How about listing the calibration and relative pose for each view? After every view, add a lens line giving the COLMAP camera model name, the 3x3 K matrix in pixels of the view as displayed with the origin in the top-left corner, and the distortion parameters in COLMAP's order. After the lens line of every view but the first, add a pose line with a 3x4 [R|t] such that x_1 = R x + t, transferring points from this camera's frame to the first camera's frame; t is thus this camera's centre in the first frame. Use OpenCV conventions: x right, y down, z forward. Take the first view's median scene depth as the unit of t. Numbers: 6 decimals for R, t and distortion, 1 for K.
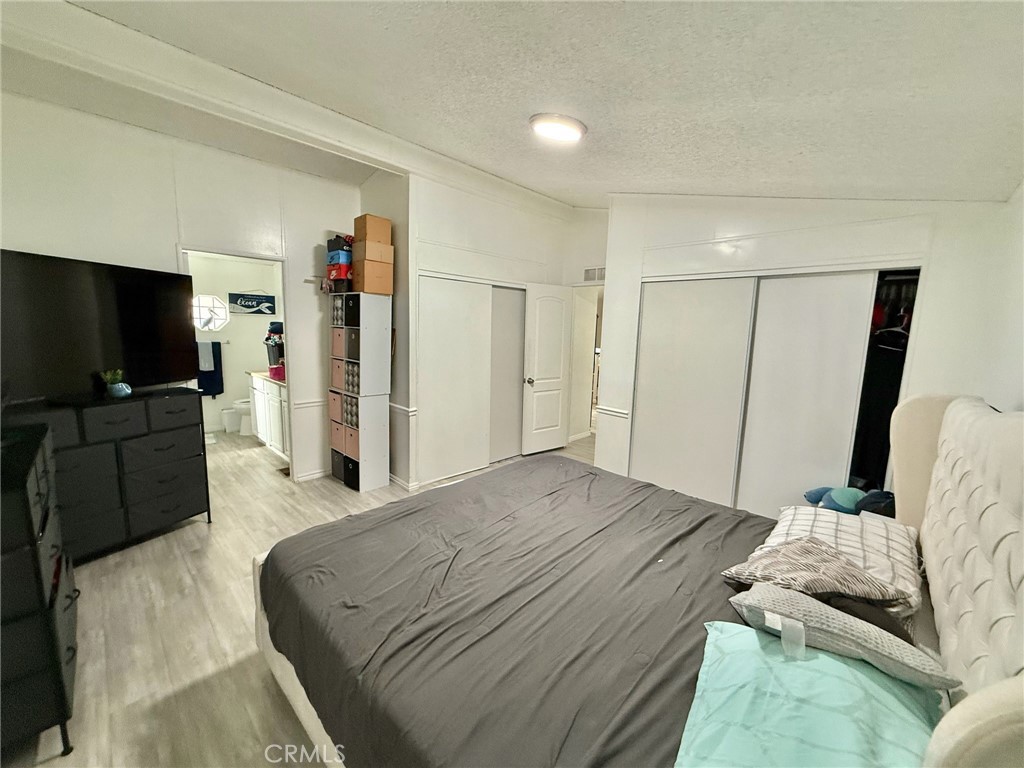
lens RADIAL K [[410.3, 0, 512.0], [0, 410.3, 384.0], [0, 0, 1]] dist [0.011362, -0.000148]
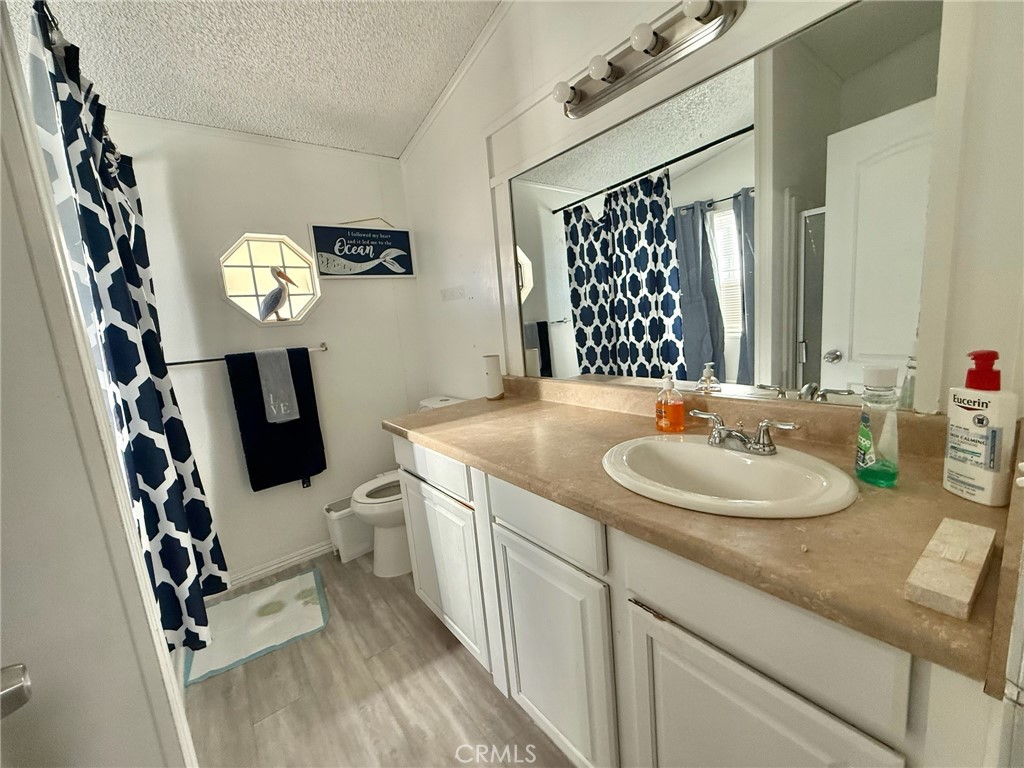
lens RADIAL K [[410.3, 0, 512.0], [0, 410.3, 384.0], [0, 0, 1]] dist [0.011362, -0.000148]
pose [[0.982113, -0.095497, -0.162278, -0.440901], [0.098594, 0.995066, 0.011122, -0.050083], [0.160416, -0.026923, 0.986682, 0.624115]]
